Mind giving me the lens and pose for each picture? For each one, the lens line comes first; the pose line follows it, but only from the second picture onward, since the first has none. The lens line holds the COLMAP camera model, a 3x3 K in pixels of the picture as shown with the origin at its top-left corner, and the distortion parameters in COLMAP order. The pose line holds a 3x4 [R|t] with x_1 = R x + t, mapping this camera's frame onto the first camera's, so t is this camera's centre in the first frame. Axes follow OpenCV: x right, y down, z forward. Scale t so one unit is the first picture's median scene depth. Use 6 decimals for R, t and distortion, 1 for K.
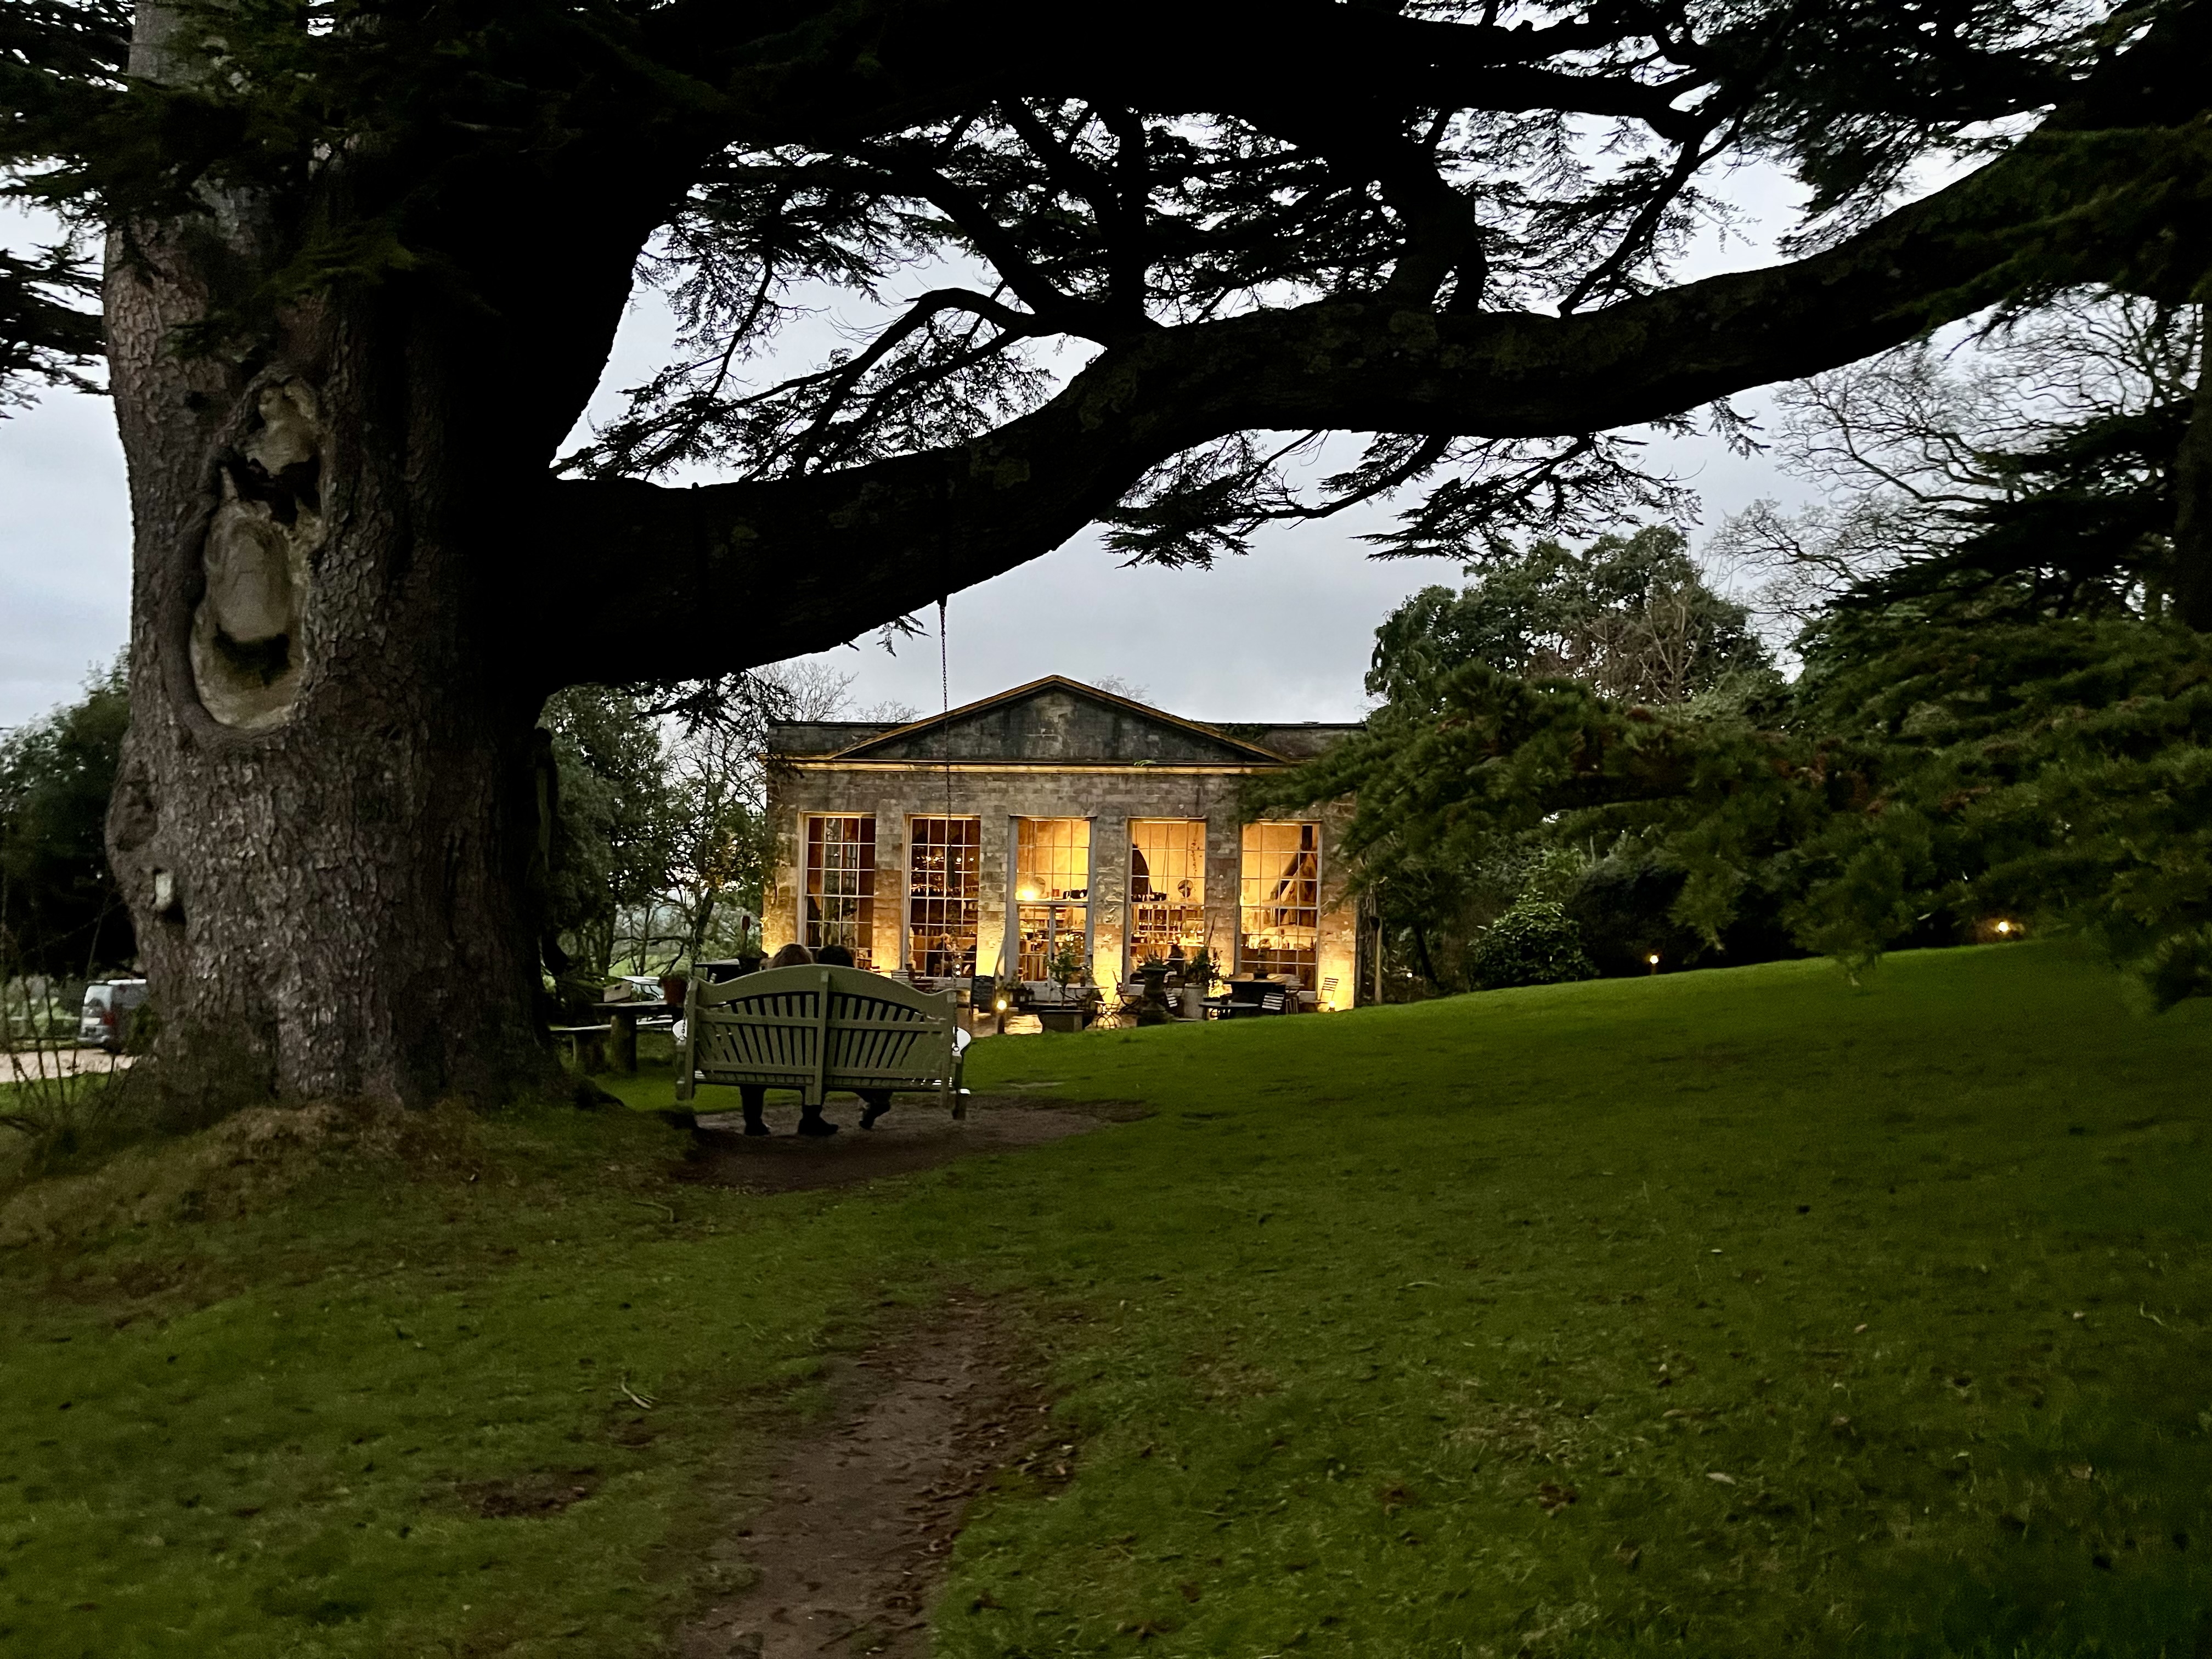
lens RADIAL K [[1685.5, 0, 1100.2], [0, 1685.5, 819.8], [0, 0, 1]] dist [0.064982, -0.072434]
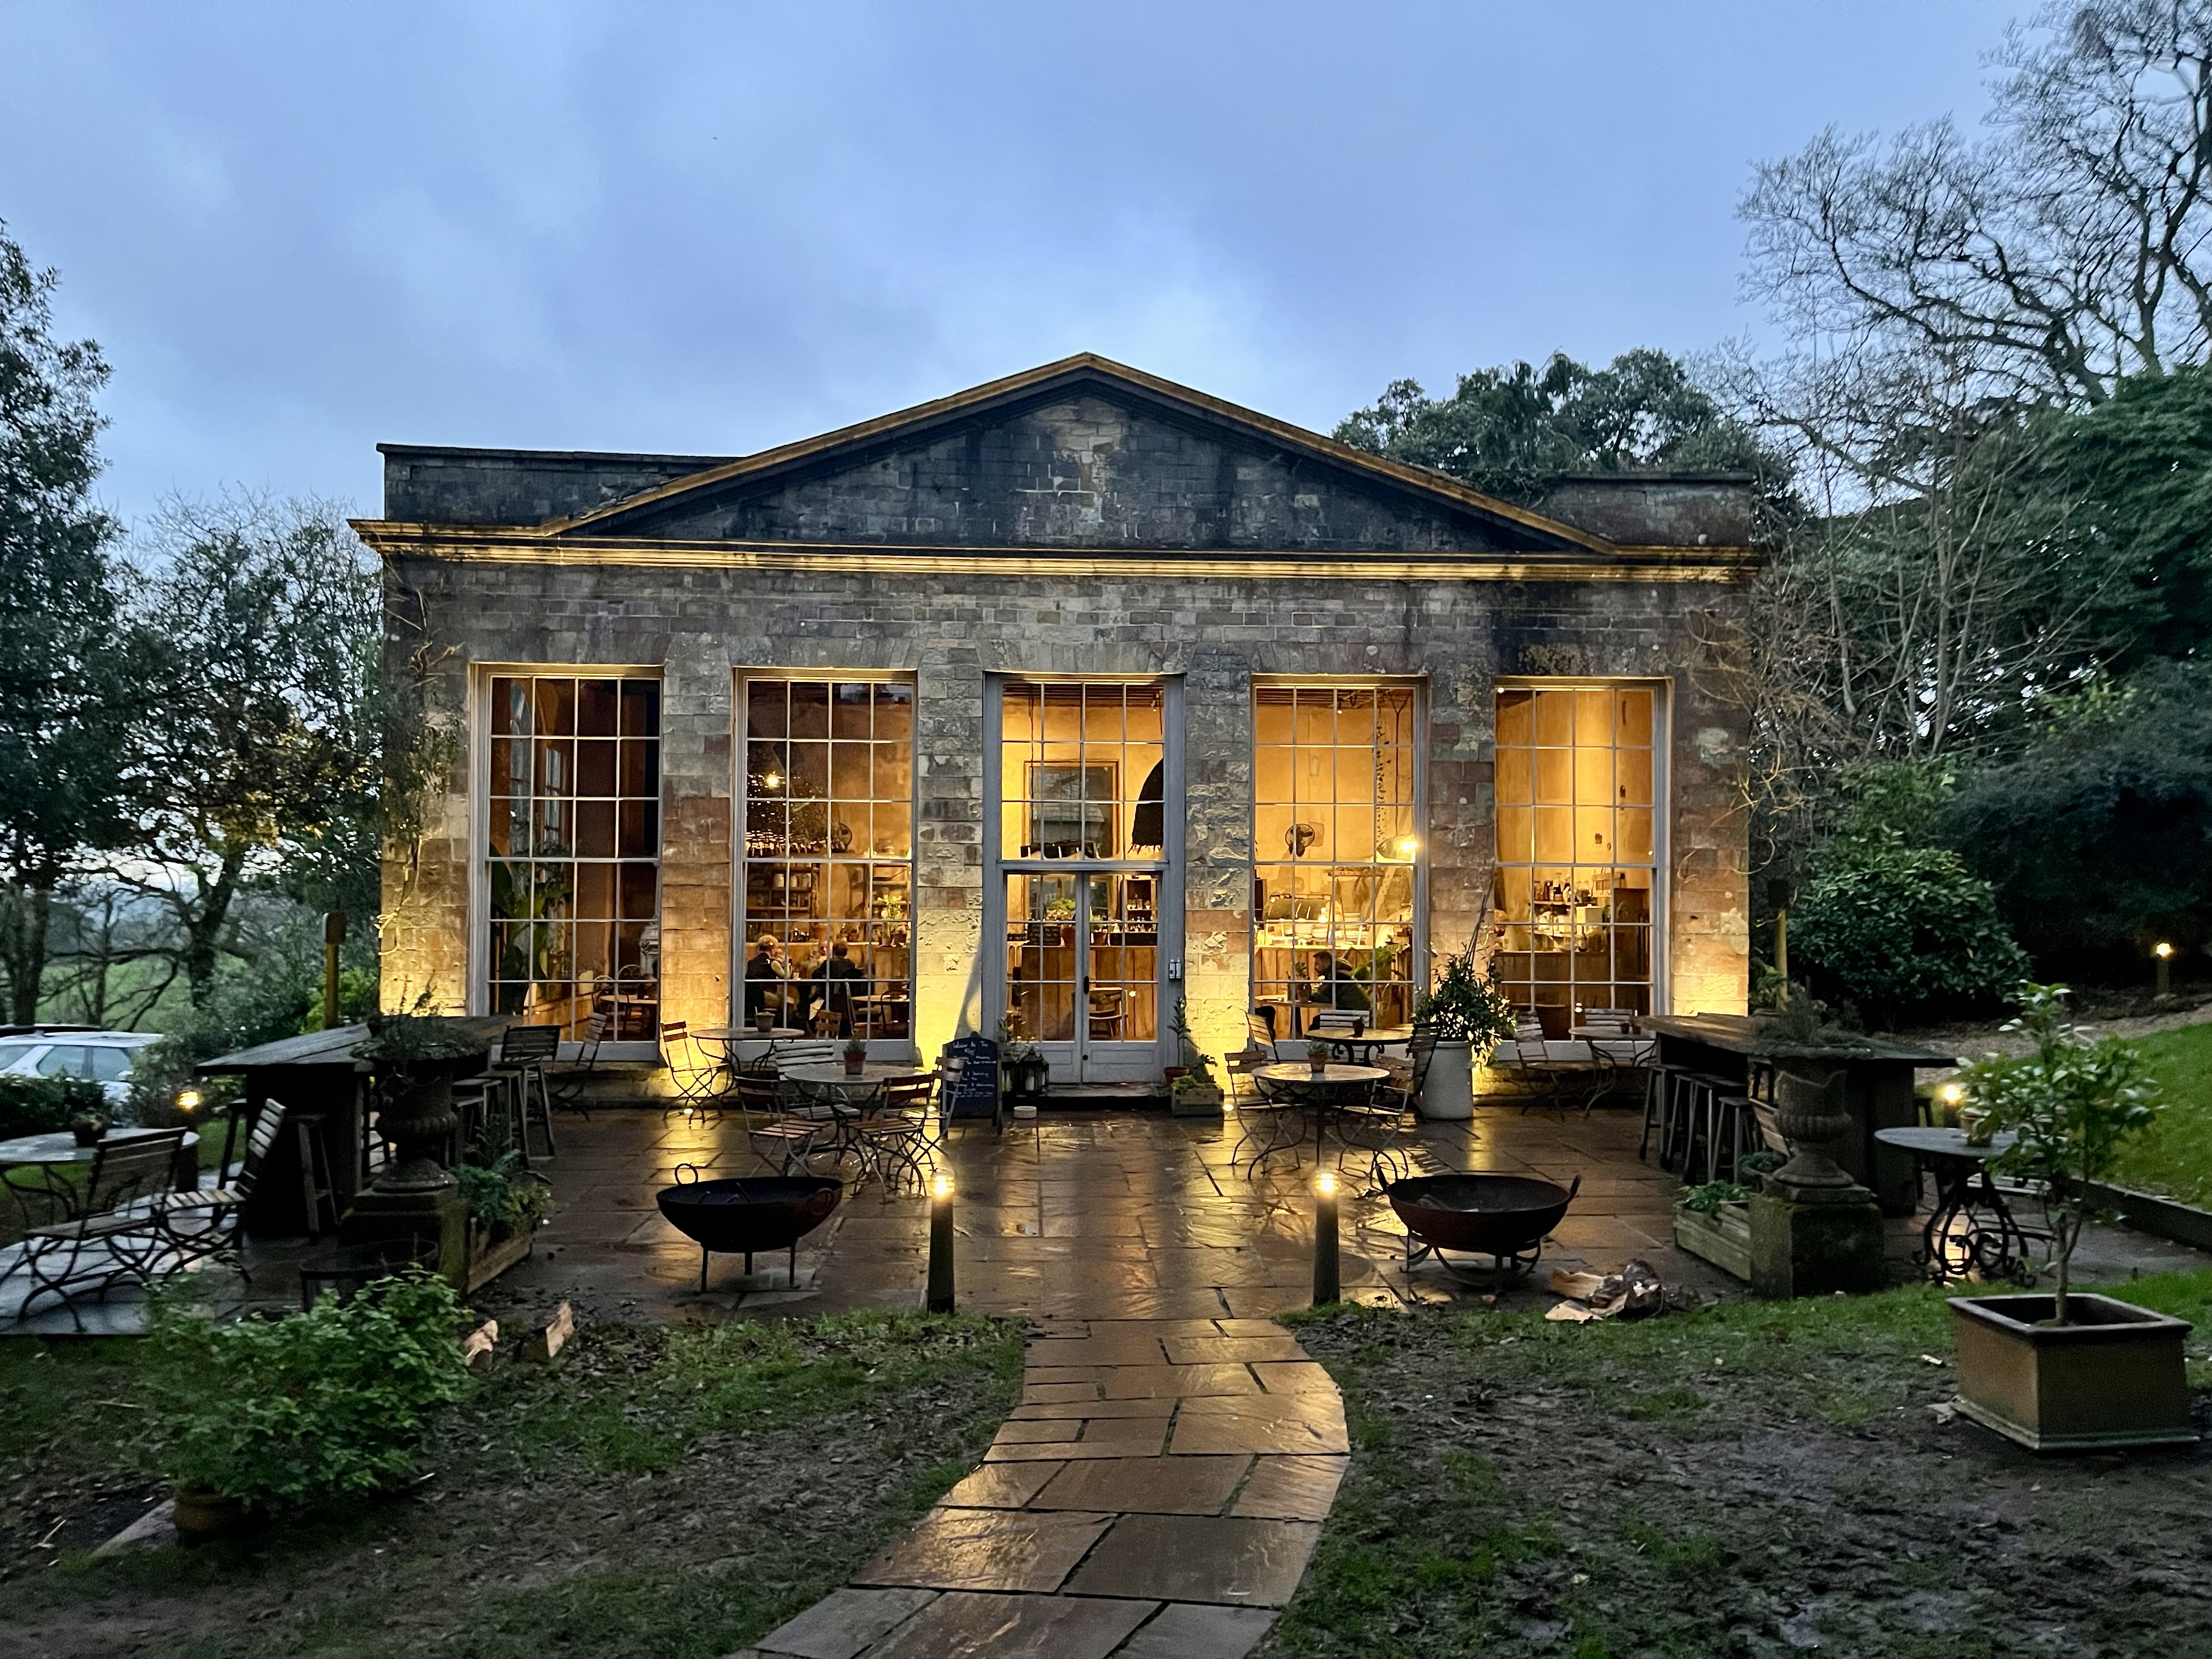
lens RADIAL K [[1685.5, 0, 1119.8], [0, 1685.5, 842.0], [0, 0, 1]] dist [0.064982, -0.072434]
pose [[0.965726, -0.014383, 0.259163, -0.134640], [0.007887, 0.999629, 0.026088, 0.030938], [-0.259442, -0.023150, 0.965481, 0.556532]]
